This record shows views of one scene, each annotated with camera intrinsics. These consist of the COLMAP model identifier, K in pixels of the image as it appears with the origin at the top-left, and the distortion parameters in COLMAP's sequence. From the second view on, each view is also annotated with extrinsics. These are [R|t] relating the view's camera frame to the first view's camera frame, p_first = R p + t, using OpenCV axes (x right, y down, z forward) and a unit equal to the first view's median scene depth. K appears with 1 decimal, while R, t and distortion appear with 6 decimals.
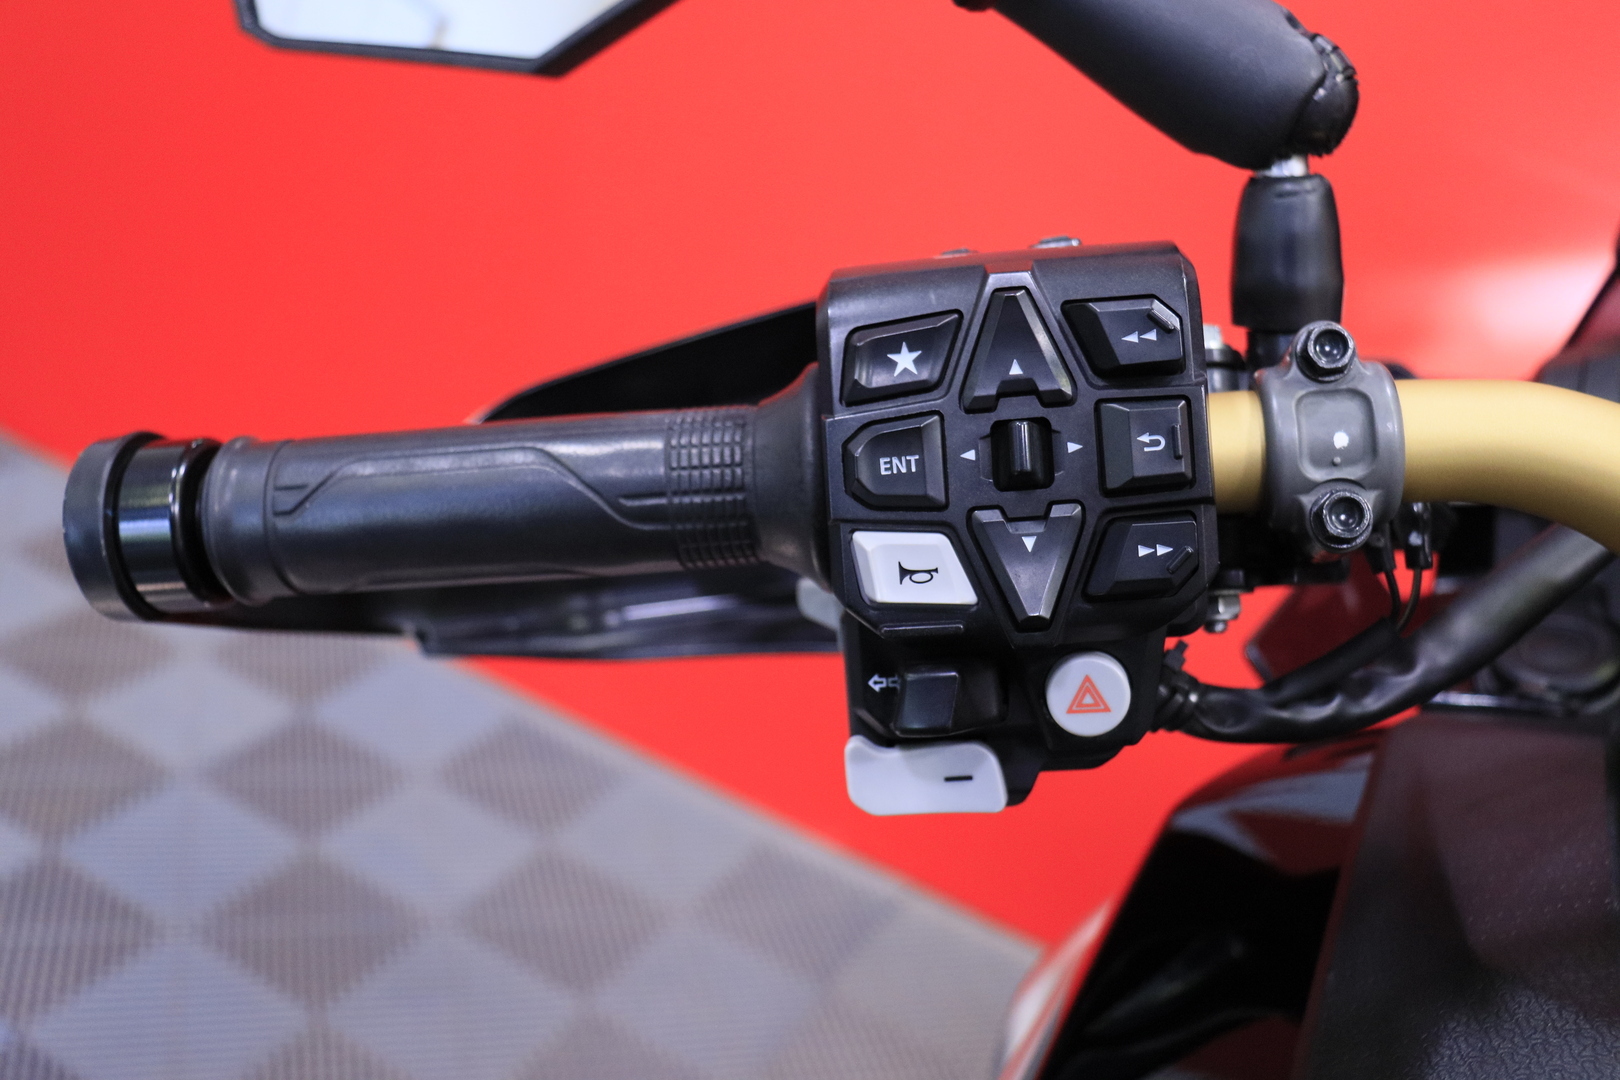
lens RADIAL K [[1721.7, 0, 810.0], [0, 1721.7, 540.0], [0, 0, 1]] dist [-0.004223, -0.000599]
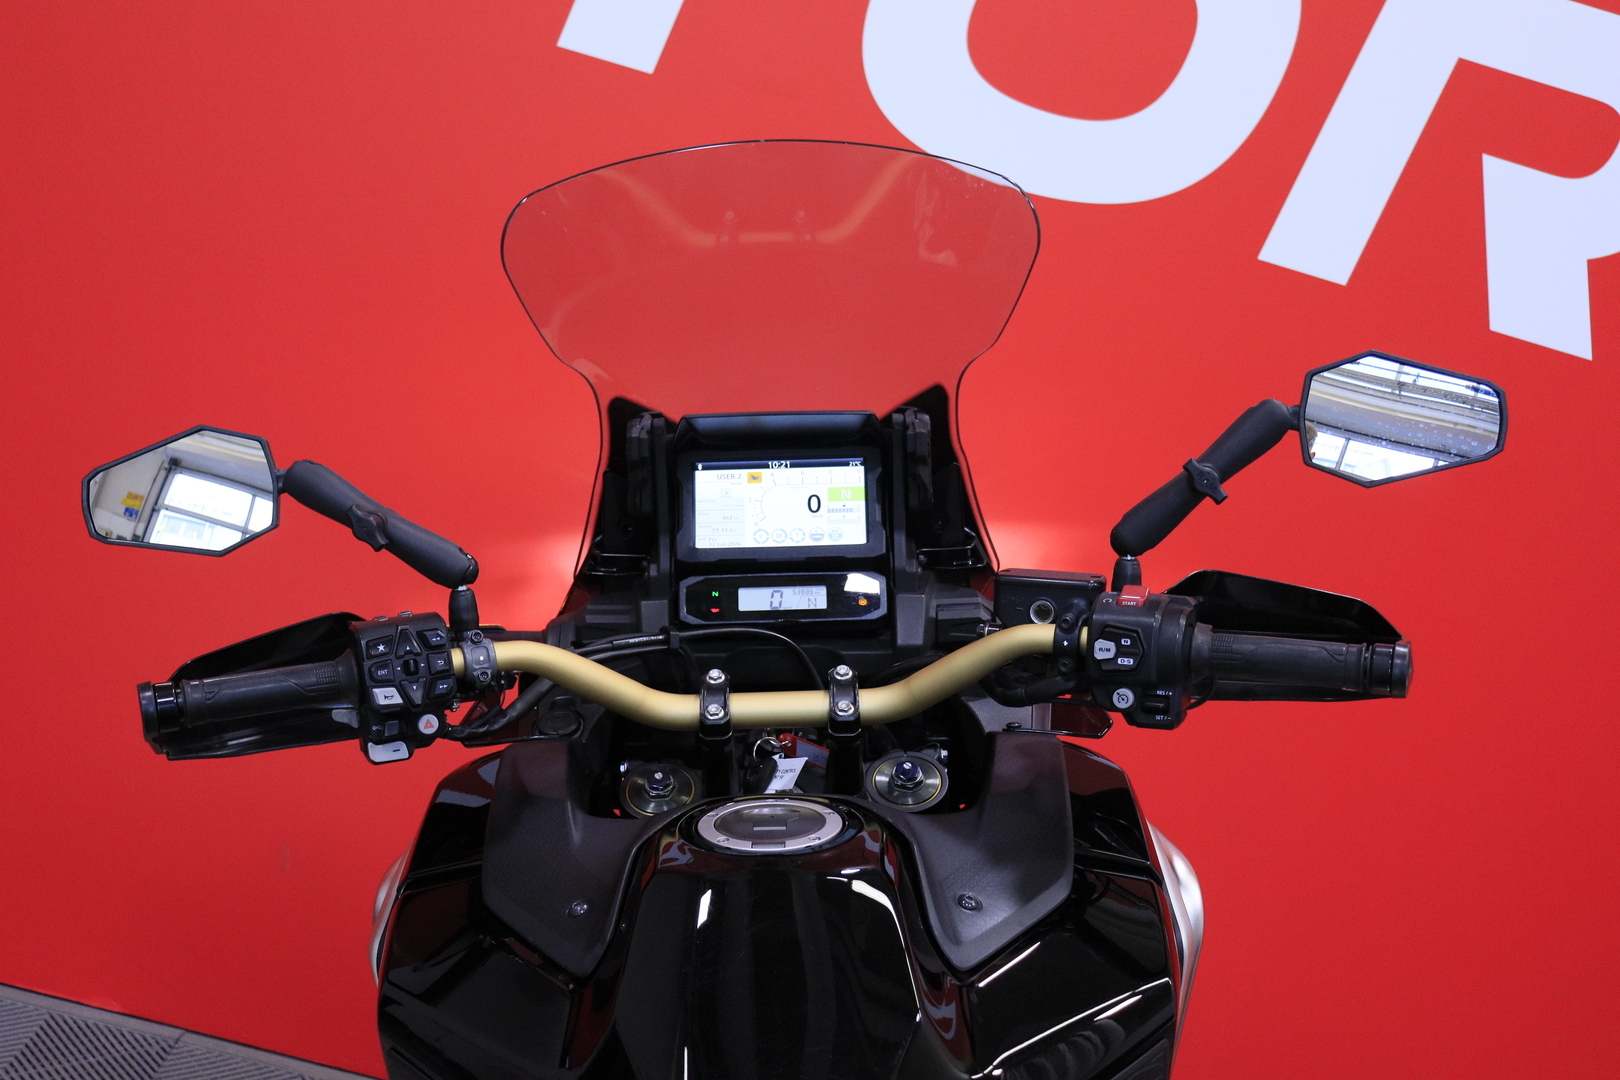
lens RADIAL K [[1721.7, 0, 810.0], [0, 1721.7, 540.0], [0, 0, 1]] dist [-0.004223, -0.000599]
pose [[0.880798, -0.047187, 0.471134, -0.973627], [0.106397, 0.989300, -0.099827, 0.164865], [-0.461383, 0.138055, 0.876394, -3.162223]]
